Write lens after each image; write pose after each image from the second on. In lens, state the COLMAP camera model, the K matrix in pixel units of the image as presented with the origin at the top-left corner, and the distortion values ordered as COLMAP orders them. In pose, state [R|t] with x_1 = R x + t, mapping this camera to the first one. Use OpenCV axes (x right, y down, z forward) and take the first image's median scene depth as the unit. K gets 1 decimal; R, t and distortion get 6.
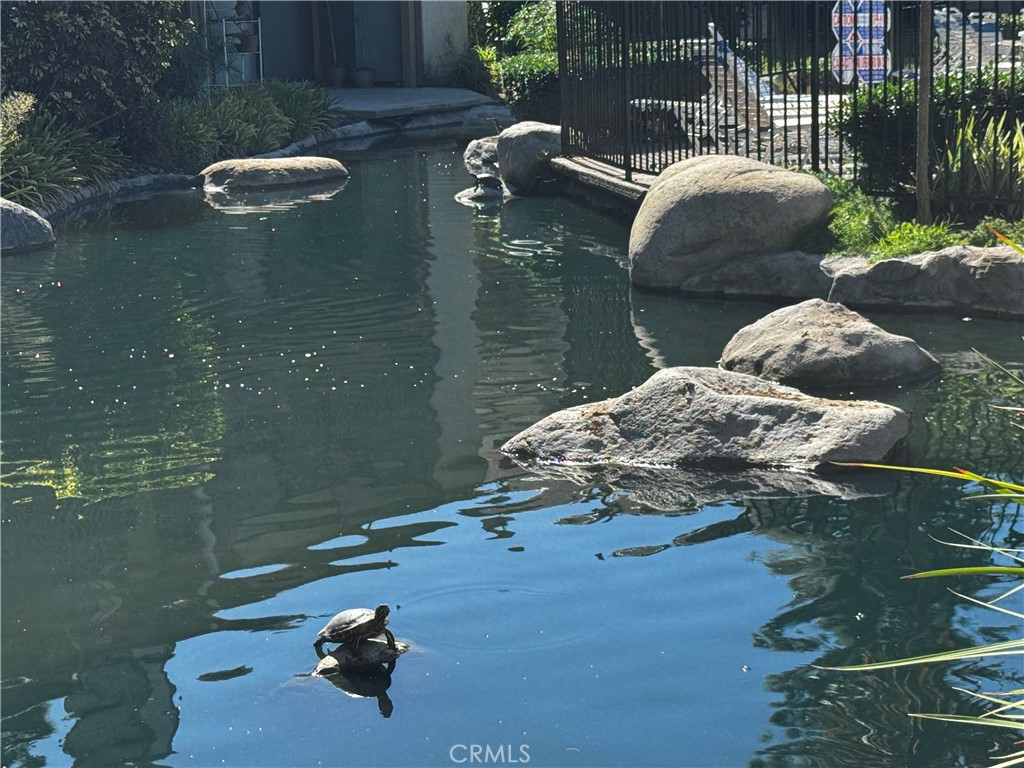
lens RADIAL K [[2110.3, 0, 511.9], [0, 2110.3, 383.8], [0, 0, 1]] dist [0.066914, 0.000000]
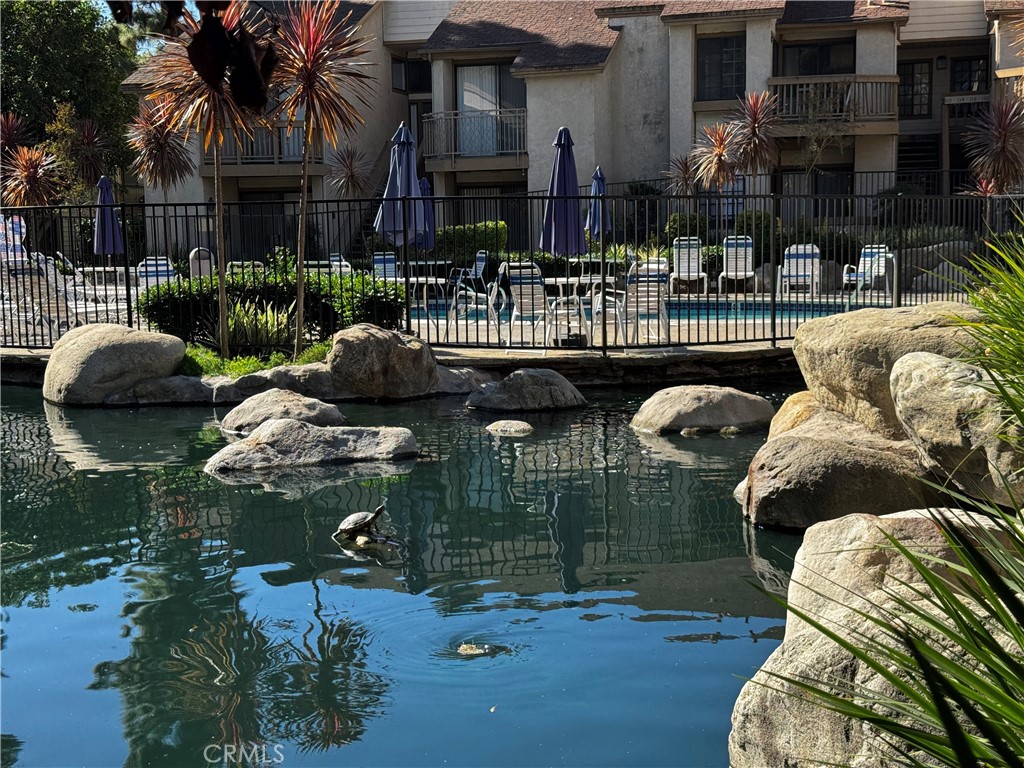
lens RADIAL K [[1439.5, 0, 512.7], [0, 1439.5, 384.9], [0, 0, 1]] dist [0.029443, 0.000000]
pose [[0.774884, -0.048935, 0.630206, -0.404044], [0.110865, 0.992066, -0.059284, 0.044232], [-0.622305, 0.115806, 0.774161, -0.052466]]
